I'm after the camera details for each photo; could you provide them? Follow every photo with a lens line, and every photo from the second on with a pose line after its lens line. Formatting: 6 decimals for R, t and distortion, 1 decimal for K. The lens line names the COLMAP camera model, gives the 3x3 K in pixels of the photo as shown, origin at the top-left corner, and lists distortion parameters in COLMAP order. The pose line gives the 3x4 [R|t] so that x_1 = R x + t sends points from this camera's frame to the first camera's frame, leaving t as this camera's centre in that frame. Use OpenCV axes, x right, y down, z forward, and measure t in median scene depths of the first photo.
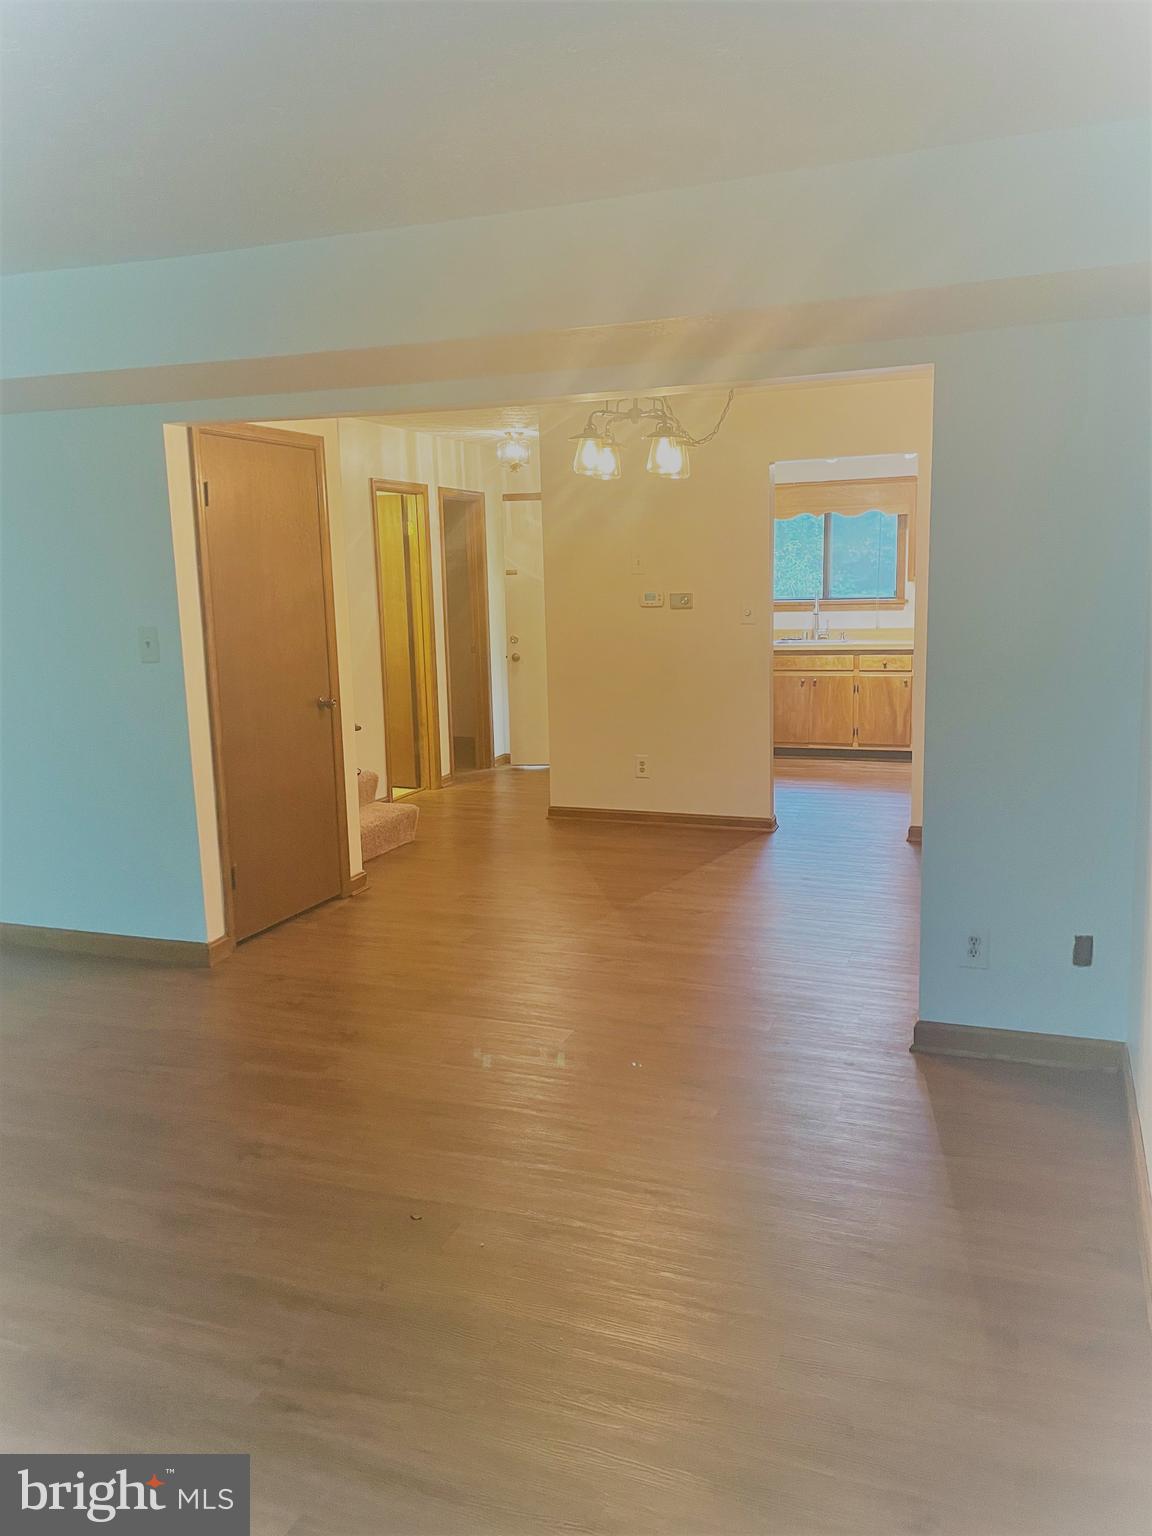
lens RADIAL K [[1158.5, 0, 565.4], [0, 1158.5, 767.2], [0, 0, 1]] dist [0.048817, 0.000738]
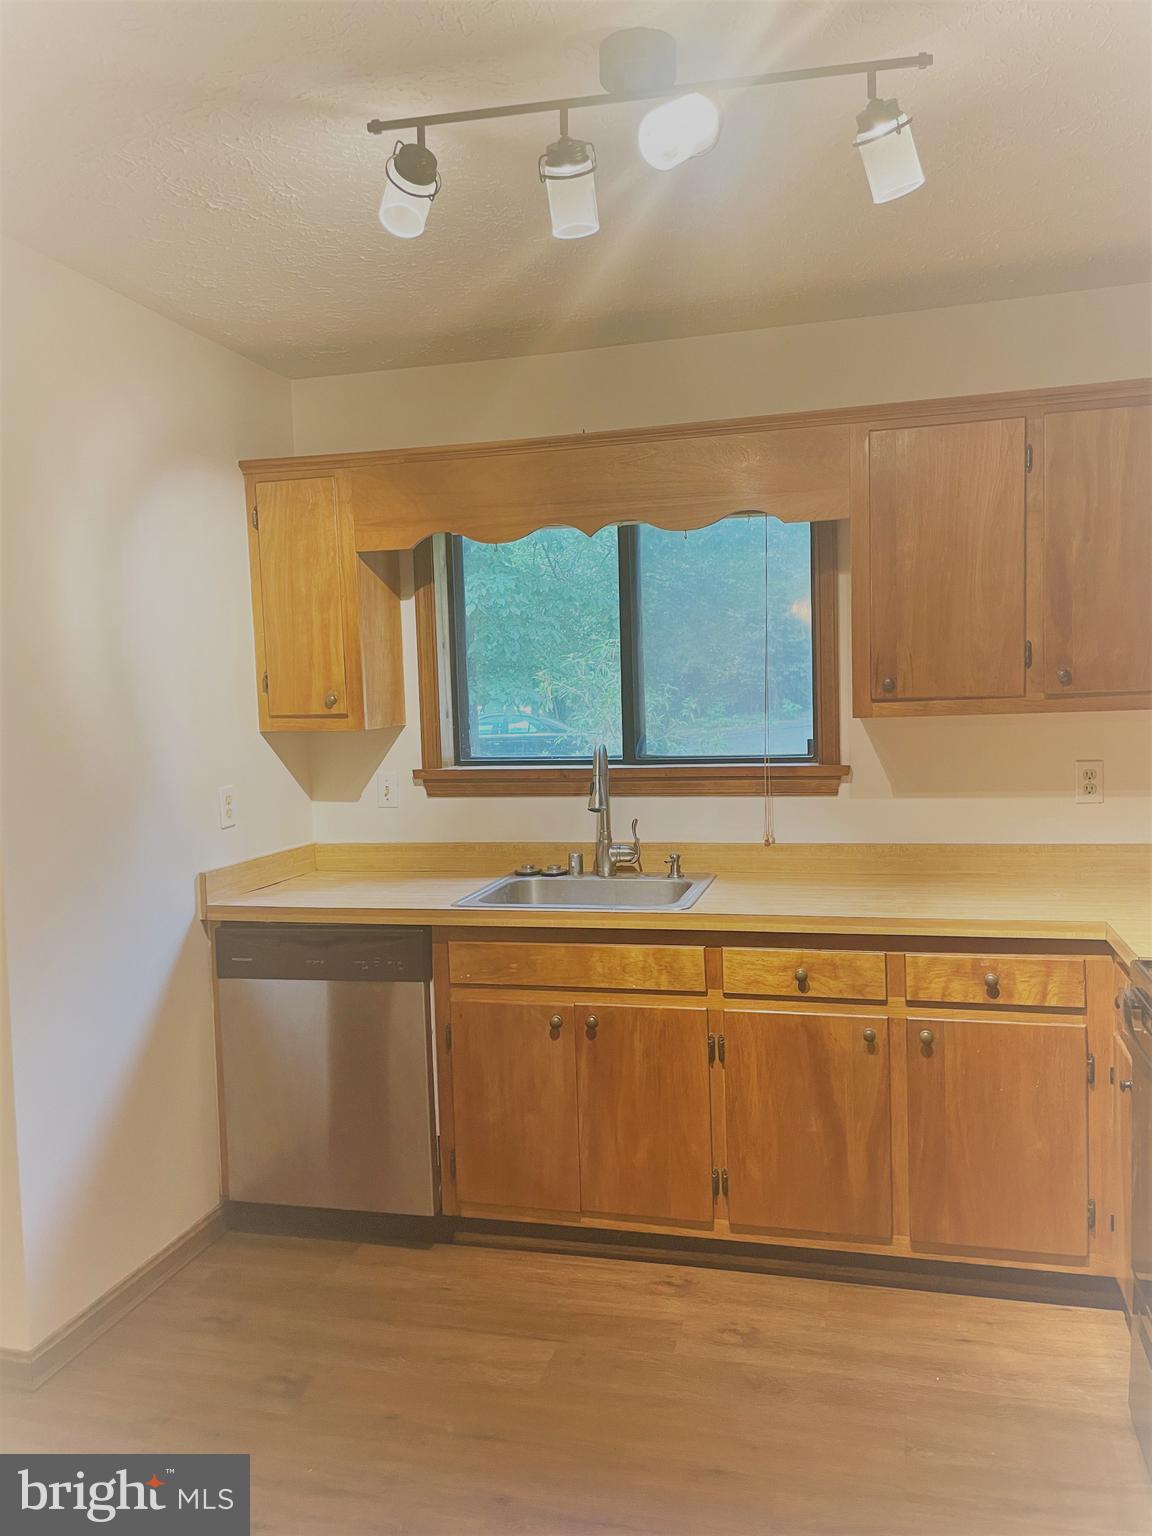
lens RADIAL K [[1158.5, 0, 583.6], [0, 1158.5, 767.3], [0, 0, 1]] dist [0.048817, 0.000738]
pose [[0.993016, -0.011462, 0.117424, 0.175879], [0.023328, 0.994695, -0.100189, -0.112787], [-0.115652, 0.102228, 0.988015, 0.675323]]
